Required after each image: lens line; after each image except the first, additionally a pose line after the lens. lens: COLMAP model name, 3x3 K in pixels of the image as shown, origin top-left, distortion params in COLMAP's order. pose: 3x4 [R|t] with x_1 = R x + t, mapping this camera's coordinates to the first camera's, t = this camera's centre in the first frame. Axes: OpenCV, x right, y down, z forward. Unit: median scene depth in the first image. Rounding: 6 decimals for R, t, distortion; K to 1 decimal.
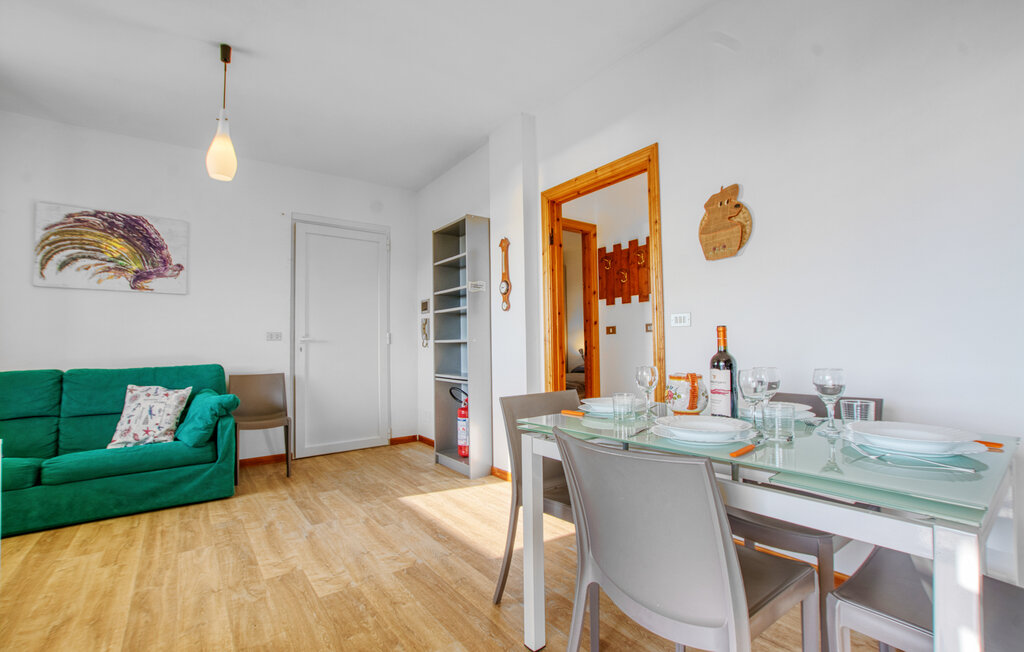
lens RADIAL K [[466.2, 0, 464.2], [0, 466.2, 326.2], [0, 0, 1]] dist [-0.000617, -0.000233]
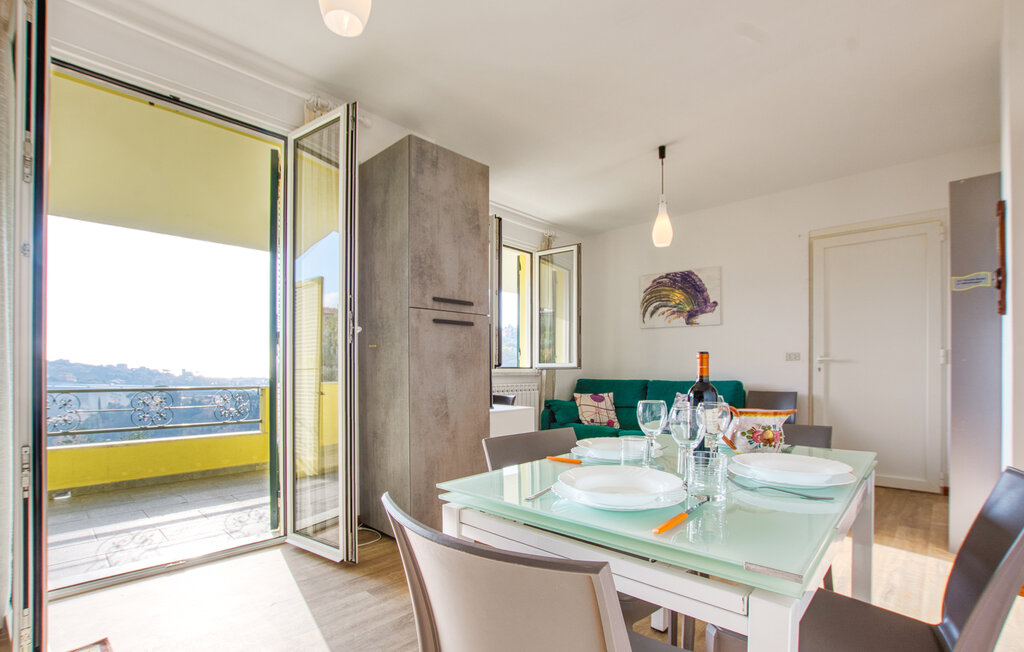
lens RADIAL K [[475.8, 0, 522.8], [0, 475.8, 367.4], [0, 0, 1]] dist [-0.000986, -0.000199]
pose [[0.231624, 0.011122, -0.972742, 0.575172], [0.041758, 0.998899, 0.021364, -0.002710], [0.971909, -0.045568, 0.230905, 0.194236]]
